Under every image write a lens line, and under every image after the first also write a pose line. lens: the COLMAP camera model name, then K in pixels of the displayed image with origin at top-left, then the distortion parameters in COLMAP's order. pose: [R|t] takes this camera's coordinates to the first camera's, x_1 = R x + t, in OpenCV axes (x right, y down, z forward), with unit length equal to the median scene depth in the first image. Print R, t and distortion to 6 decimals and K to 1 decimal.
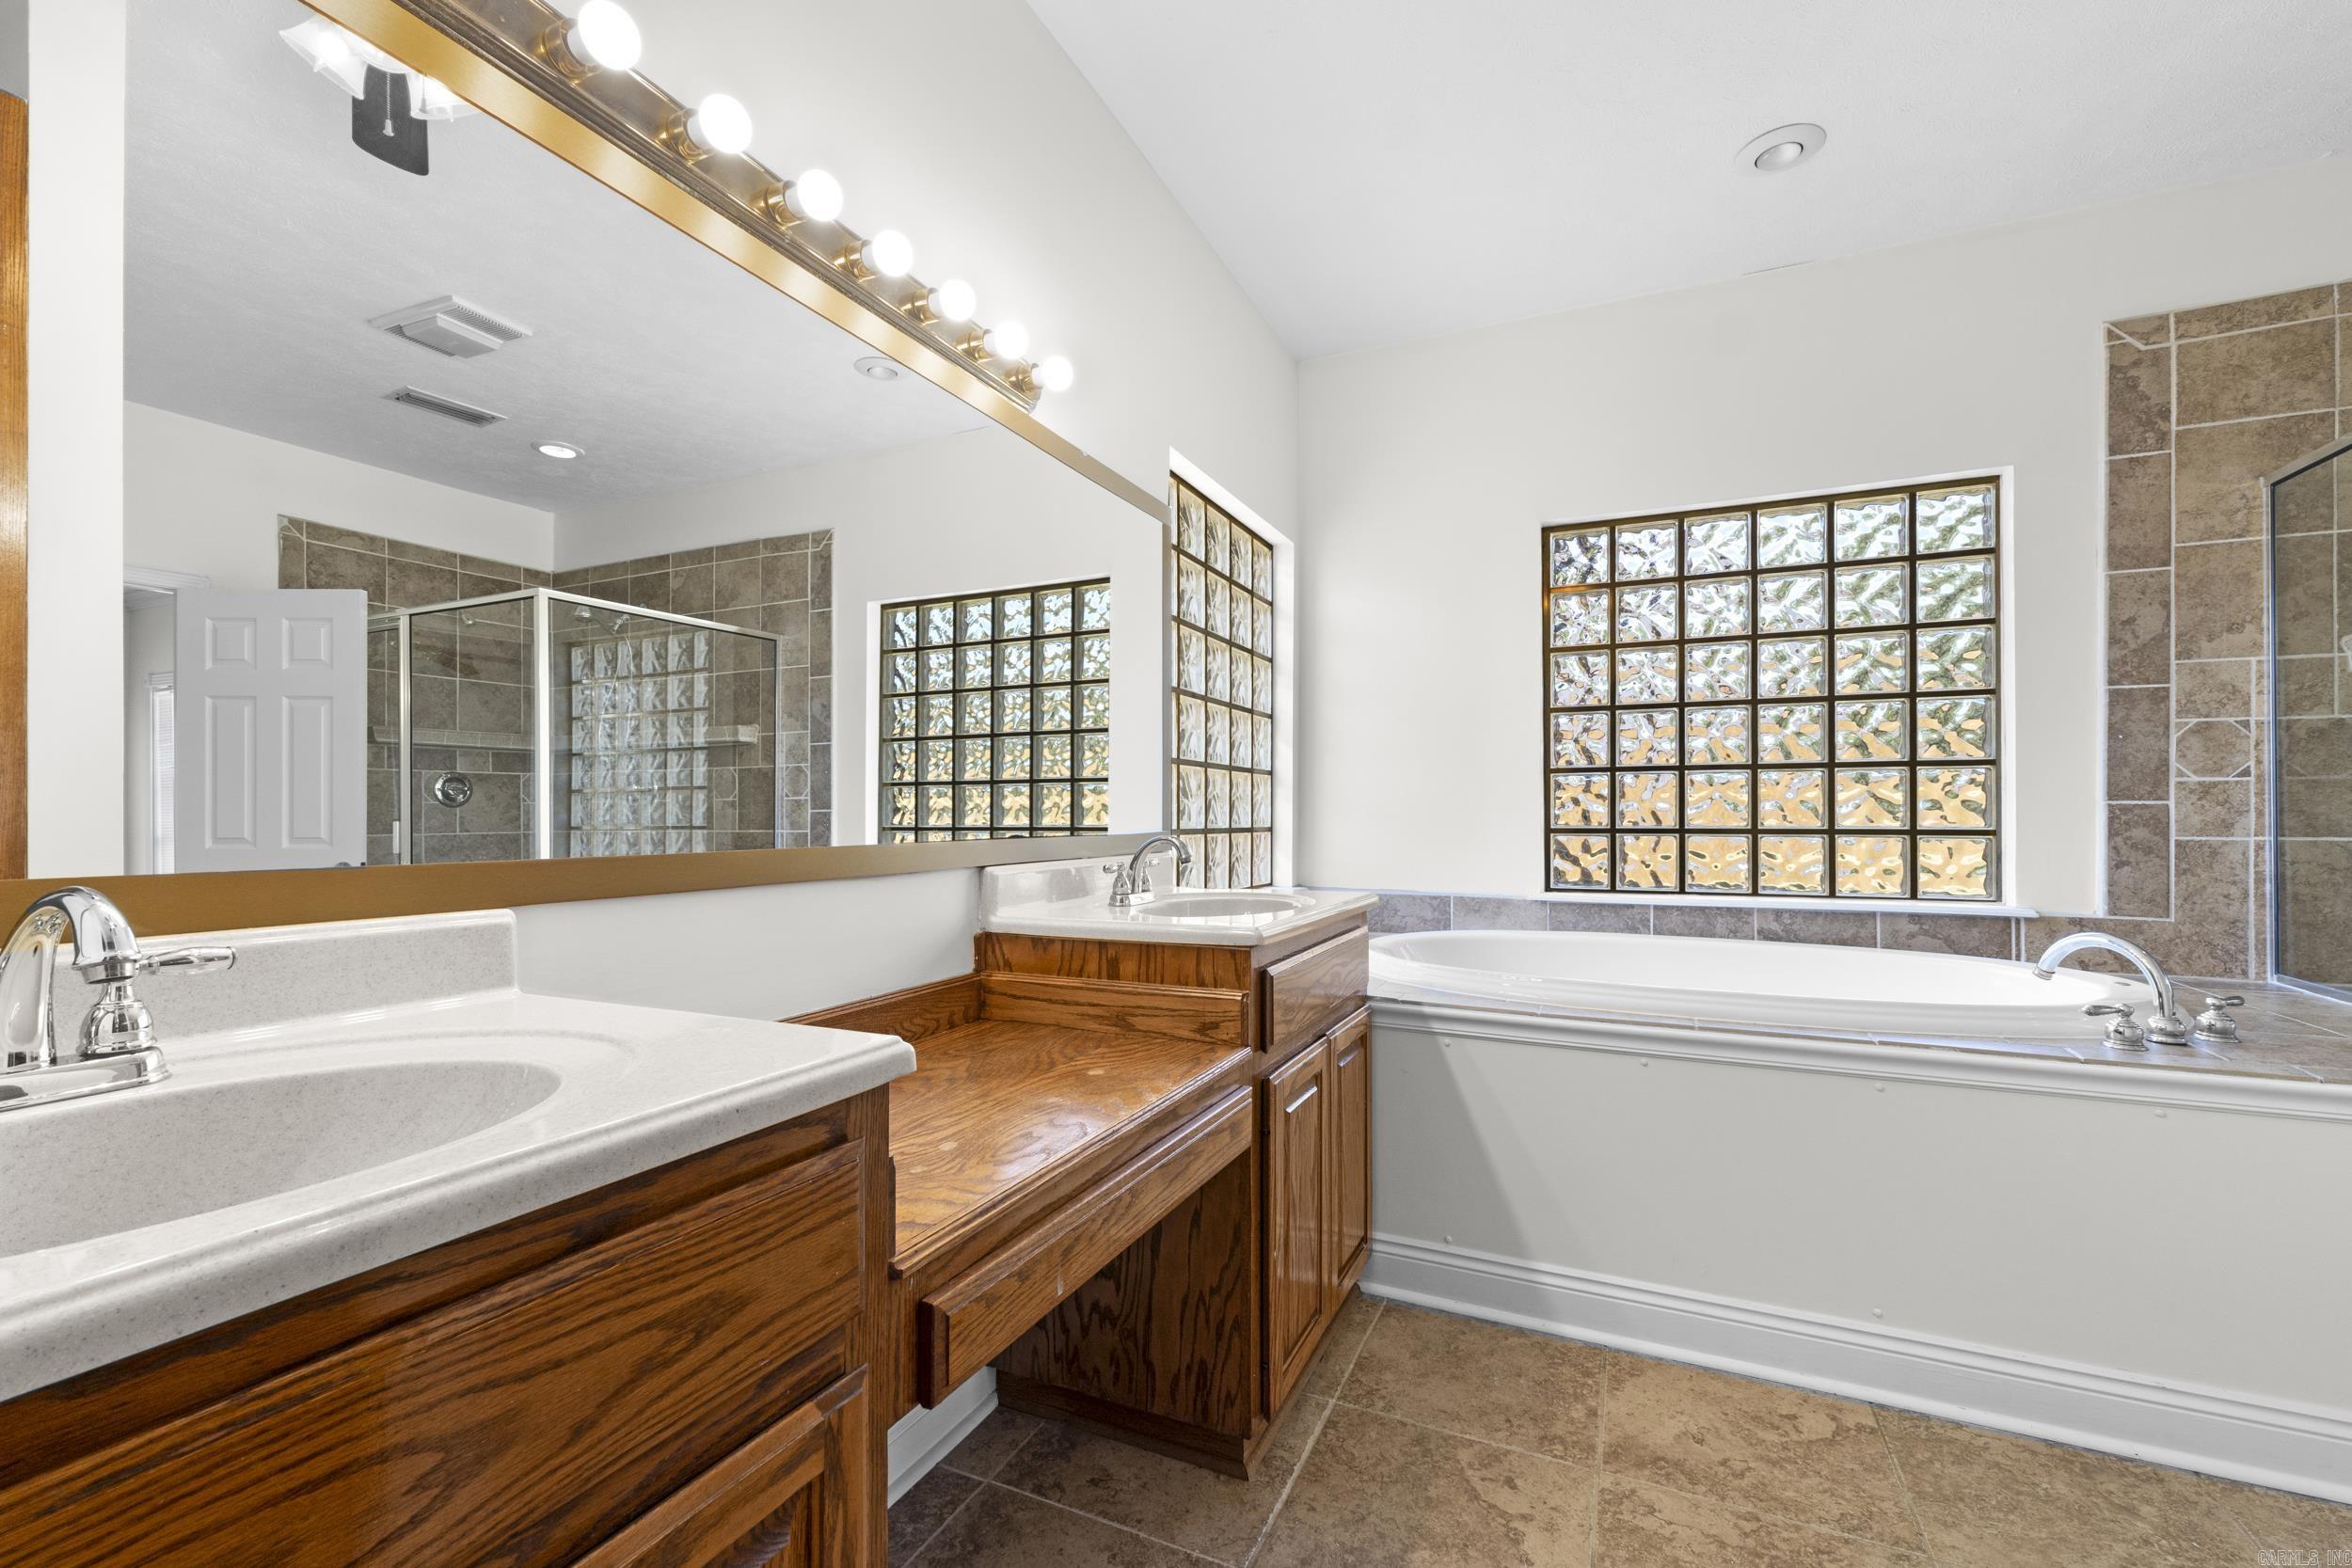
lens RADIAL K [[1002.2, 0, 1167.0], [0, 1002.2, 816.8], [0, 0, 1]] dist [0.001639, 0.000058]
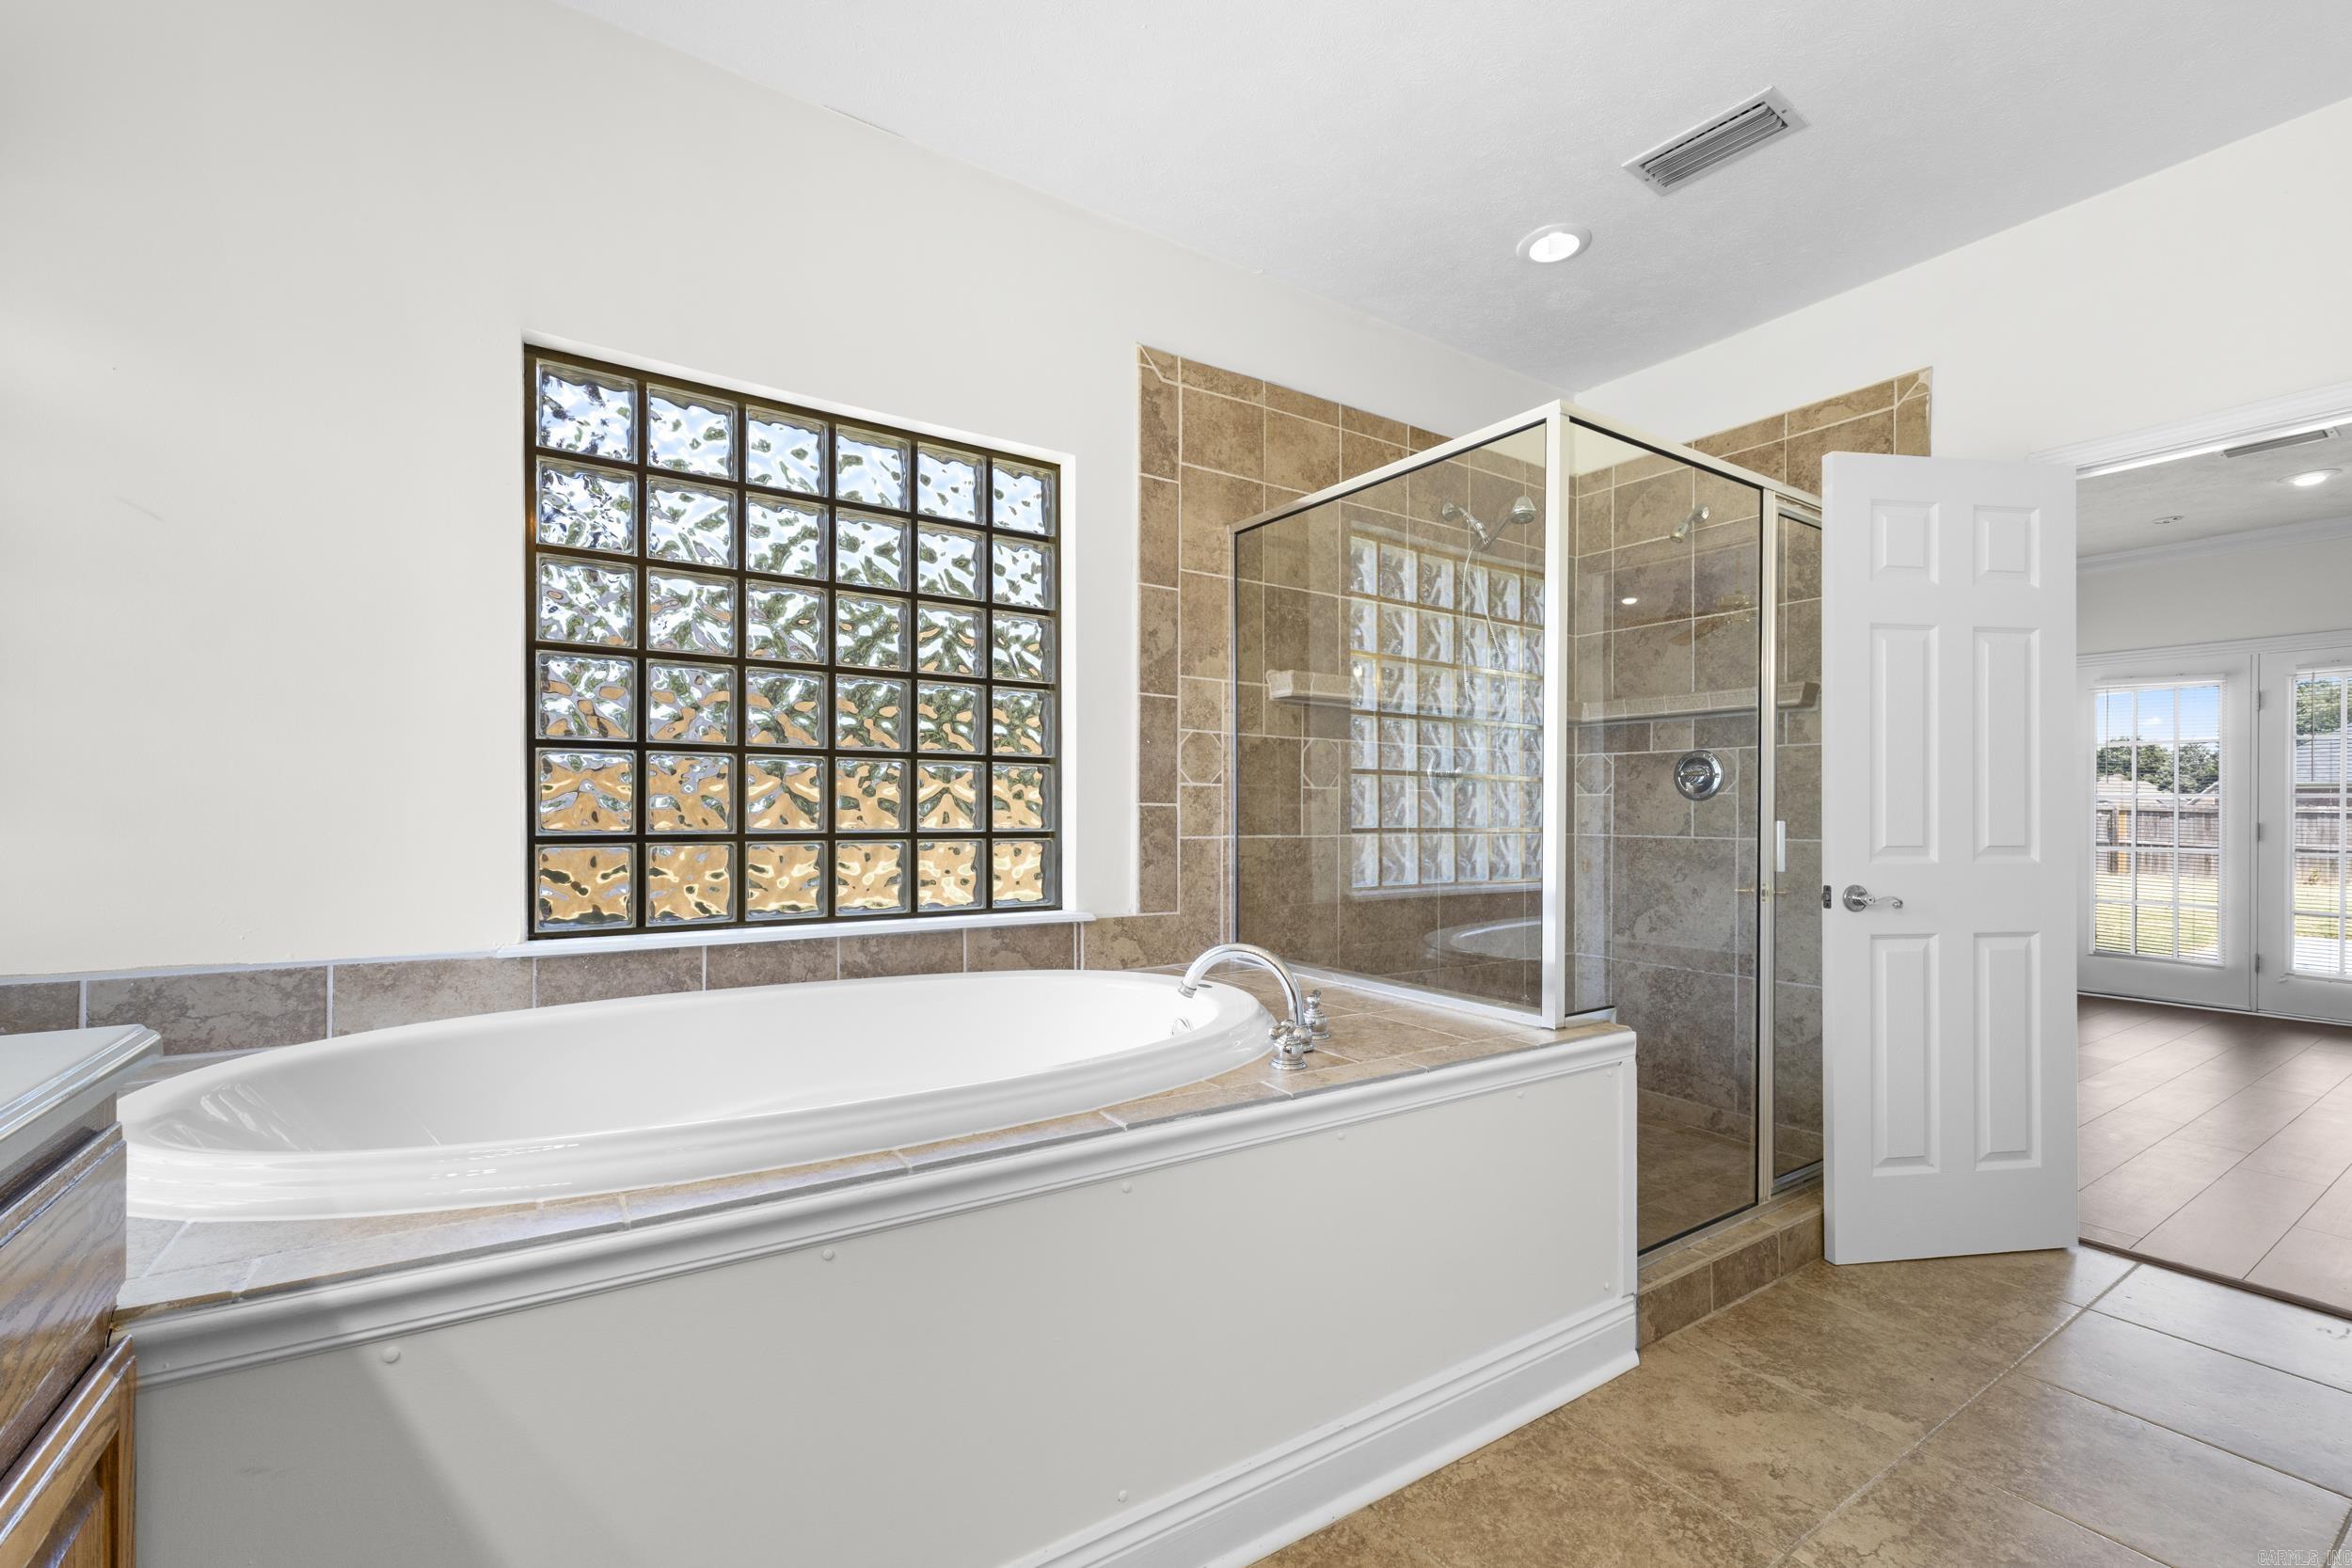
lens RADIAL K [[1002.2, 0, 1199.1], [0, 1002.2, 807.7], [0, 0, 1]] dist [0.001639, 0.000058]
pose [[0.505235, 0.007391, 0.862950, 0.073418], [-0.002472, 0.999972, -0.007118, -0.003491], [-0.862978, 0.001463, 0.505239, 0.431102]]
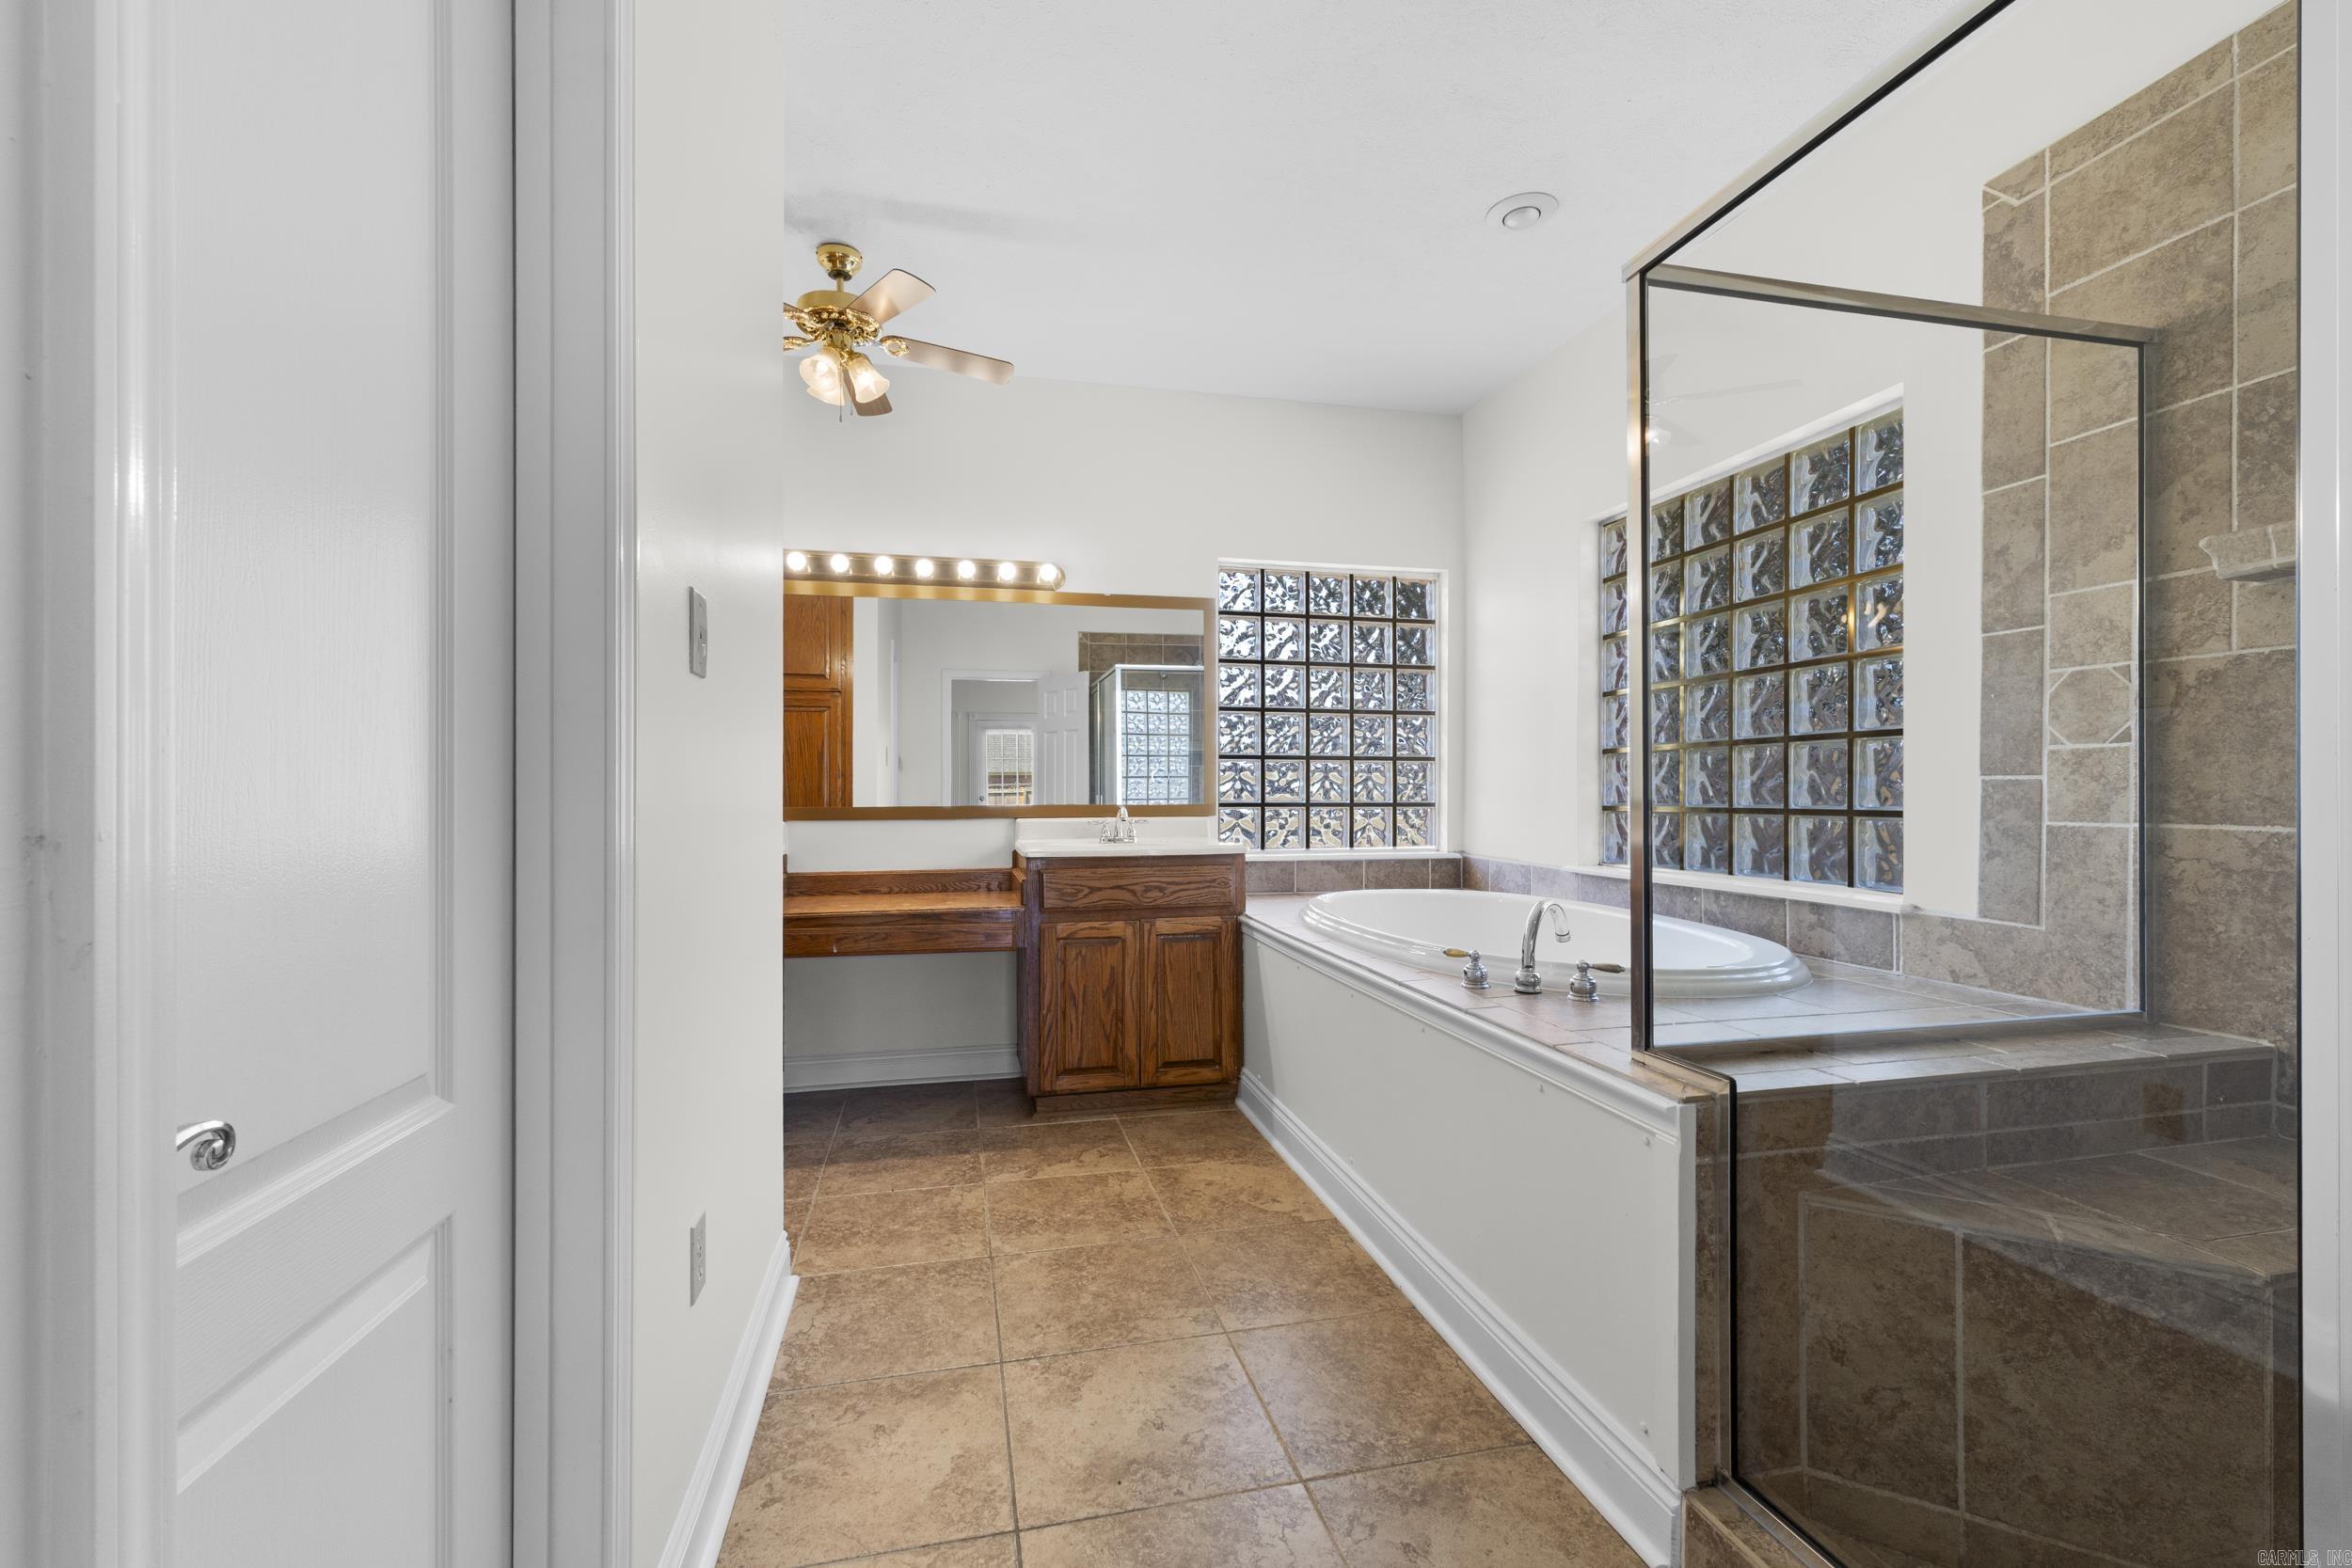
lens RADIAL K [[1002.2, 0, 1151.7], [0, 1002.2, 800.6], [0, 0, 1]] dist [0.001639, 0.000058]
pose [[0.600491, 0.006924, -0.799602, 1.207578], [-0.003848, 0.999976, 0.005769, 0.002005], [0.799623, -0.000388, 0.600503, -0.020908]]
